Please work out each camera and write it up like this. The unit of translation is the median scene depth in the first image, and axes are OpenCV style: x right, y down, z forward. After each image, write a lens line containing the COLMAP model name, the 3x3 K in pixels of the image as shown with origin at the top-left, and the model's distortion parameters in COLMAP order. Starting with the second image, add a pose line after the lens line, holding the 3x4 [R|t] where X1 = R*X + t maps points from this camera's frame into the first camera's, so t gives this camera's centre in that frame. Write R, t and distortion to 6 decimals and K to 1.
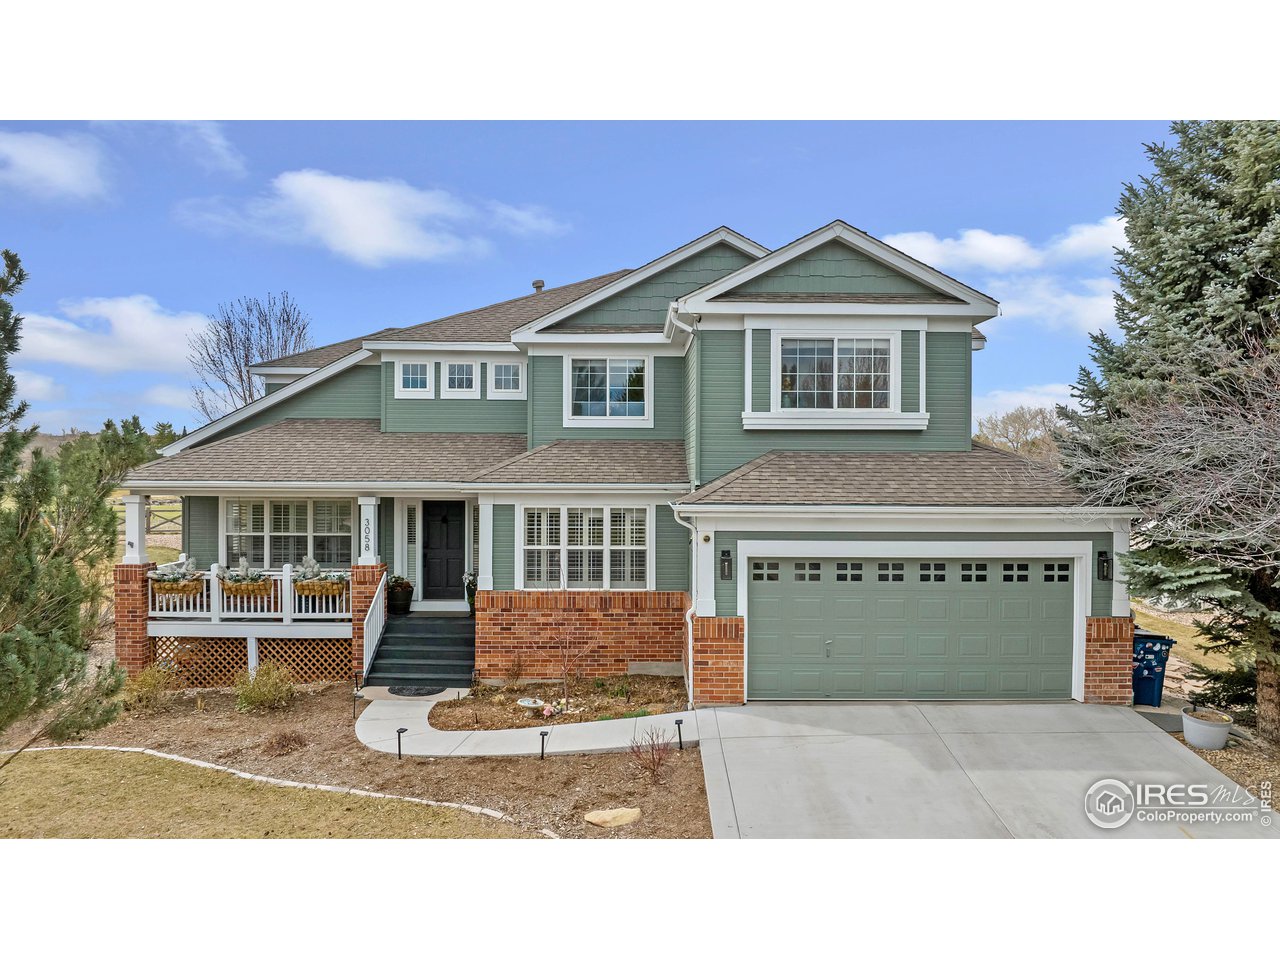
lens RADIAL K [[922.7, 0, 640.0], [0, 922.7, 480.0], [0, 0, 1]] dist [-0.003975, 0.000404]
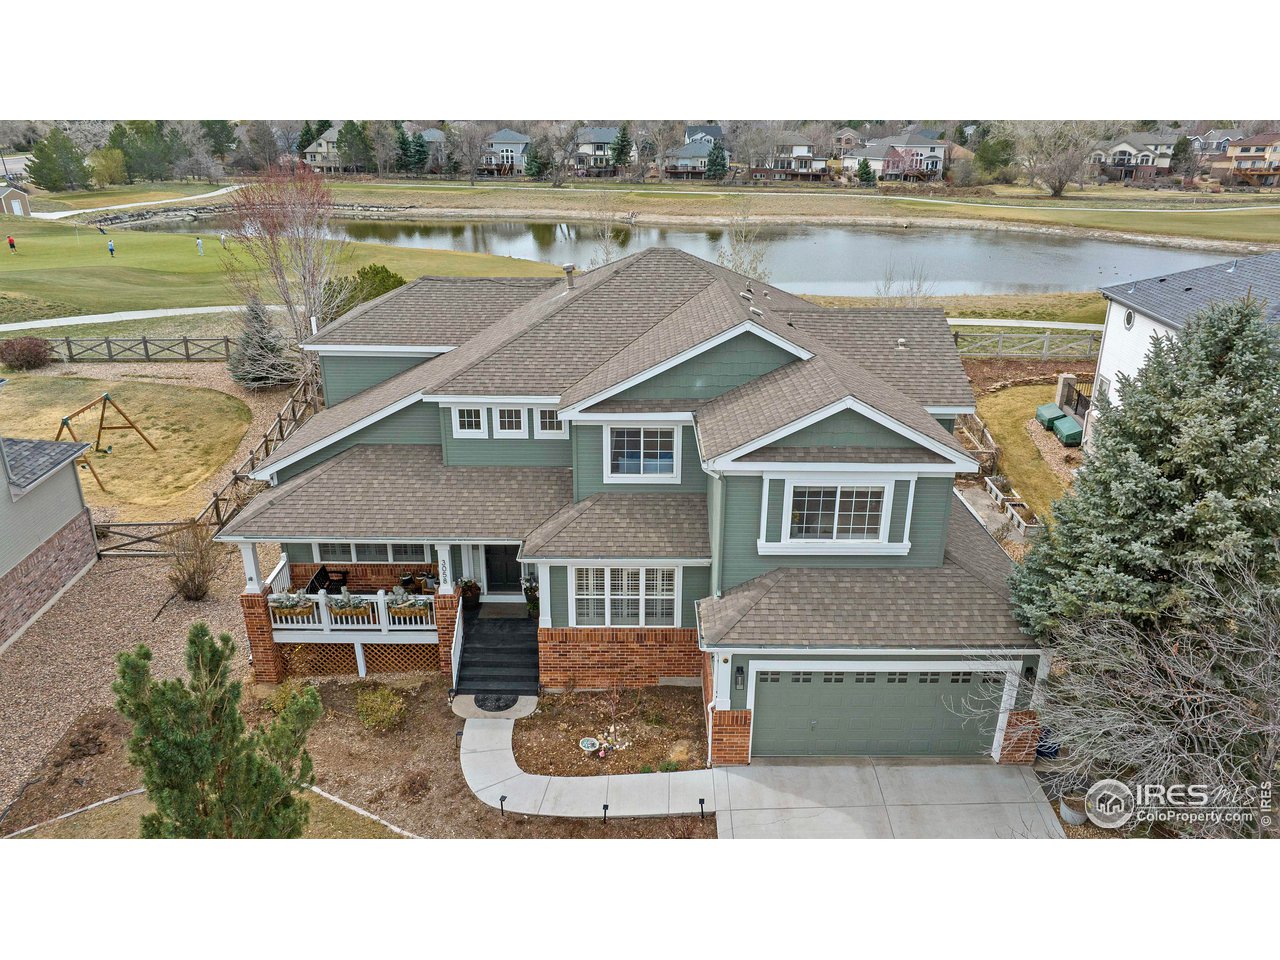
lens RADIAL K [[931.6, 0, 640.0], [0, 931.6, 480.0], [0, 0, 1]] dist [-0.003639, 0.059426]
pose [[0.999987, 0.004509, 0.002306, -0.043050], [-0.005042, 0.929570, 0.368611, -0.535763], [-0.000481, -0.368618, 0.929581, -0.104023]]
